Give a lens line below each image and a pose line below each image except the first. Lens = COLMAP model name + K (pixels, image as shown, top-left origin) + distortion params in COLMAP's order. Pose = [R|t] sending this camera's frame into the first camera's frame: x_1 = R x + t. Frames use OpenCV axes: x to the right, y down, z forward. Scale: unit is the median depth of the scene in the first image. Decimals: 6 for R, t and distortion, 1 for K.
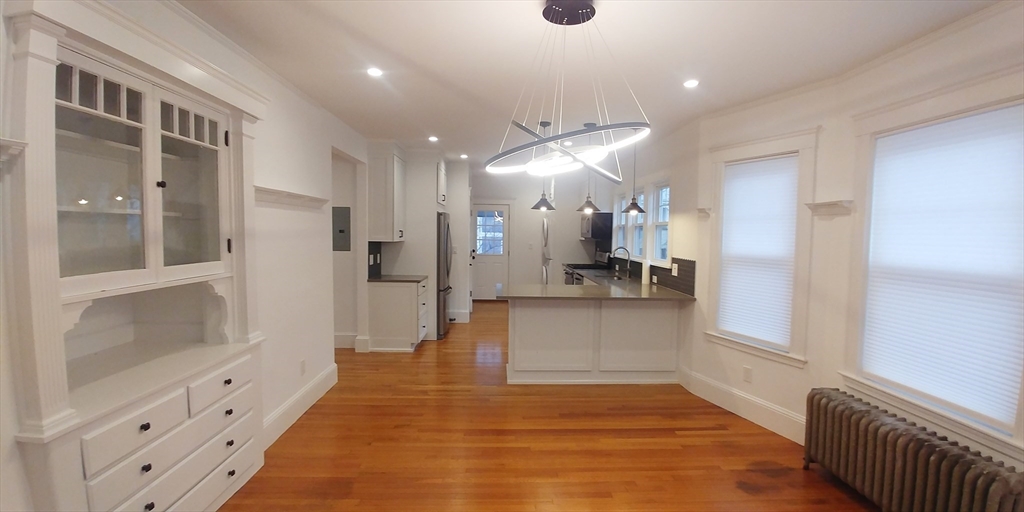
lens RADIAL K [[450.9, 0, 517.7], [0, 450.9, 259.9], [0, 0, 1]] dist [-0.018396, -0.000094]
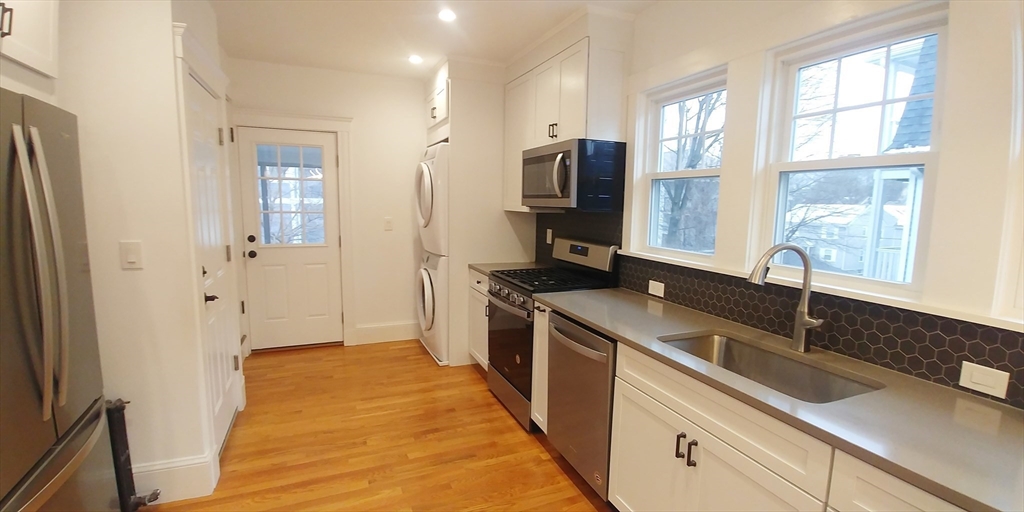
lens RADIAL K [[450.9, 0, 517.7], [0, 450.9, 259.9], [0, 0, 1]] dist [-0.018396, -0.000094]
pose [[0.934503, -0.046551, 0.352898, -0.020772], [0.020611, 0.996825, 0.076914, -0.045108], [-0.355358, -0.064603, 0.932495, 0.846154]]
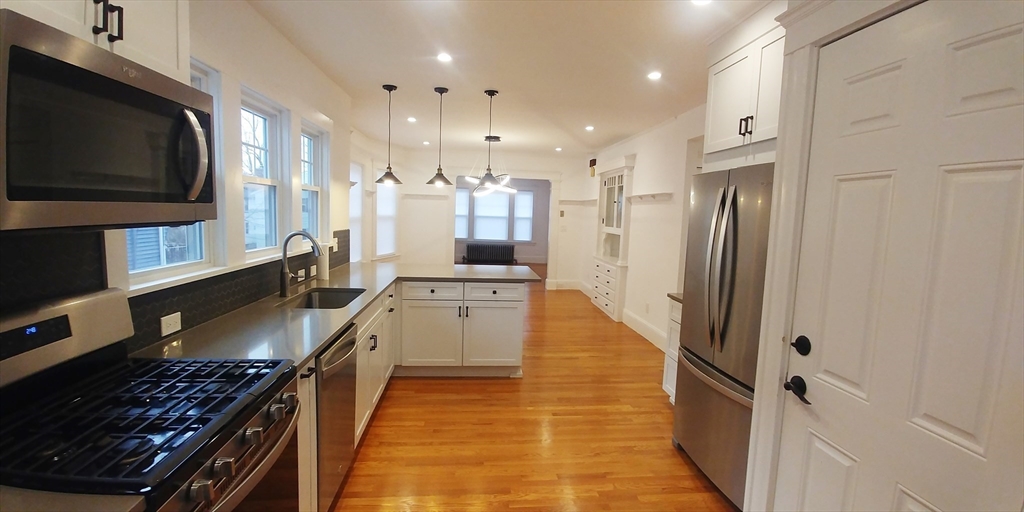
lens RADIAL K [[450.9, 0, 517.7], [0, 450.9, 259.9], [0, 0, 1]] dist [-0.018396, -0.000094]
pose [[-0.996595, -0.046115, -0.068348, 0.041011], [-0.056935, 0.984493, 0.165929, -0.092491], [0.059636, 0.169256, -0.983766, 1.543376]]
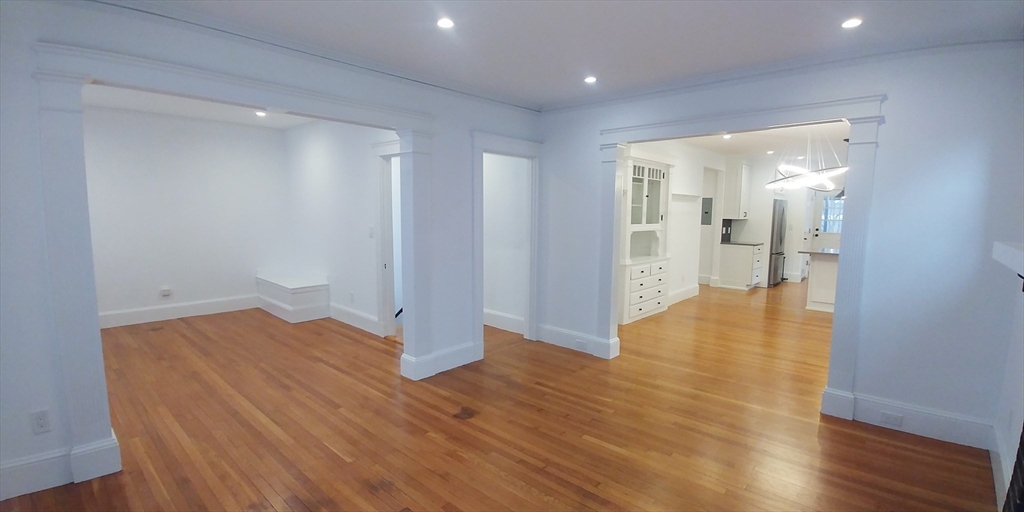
lens RADIAL K [[450.9, 0, 517.7], [0, 450.9, 259.9], [0, 0, 1]] dist [-0.018396, -0.000094]
pose [[0.720751, 0.069367, -0.689715, 0.248709], [-0.042885, 0.997537, 0.055511, 0.045879], [0.691867, -0.010431, 0.721950, -0.645753]]
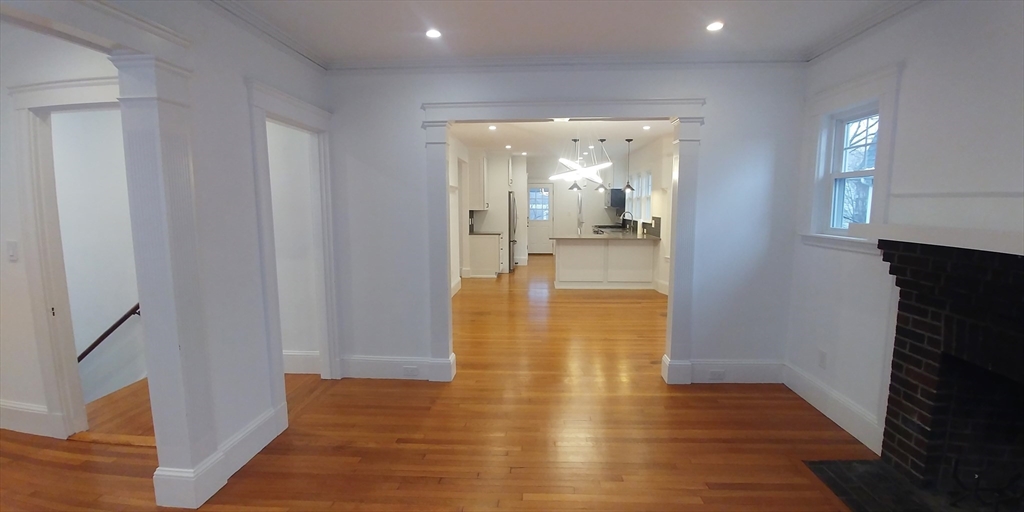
lens RADIAL K [[450.9, 0, 517.7], [0, 450.9, 259.9], [0, 0, 1]] dist [-0.018396, -0.000094]
pose [[0.995929, -0.005739, -0.089958, -0.007026], [0.011236, 0.998092, 0.060717, 0.040060], [0.089437, -0.061480, 0.994093, -0.605660]]
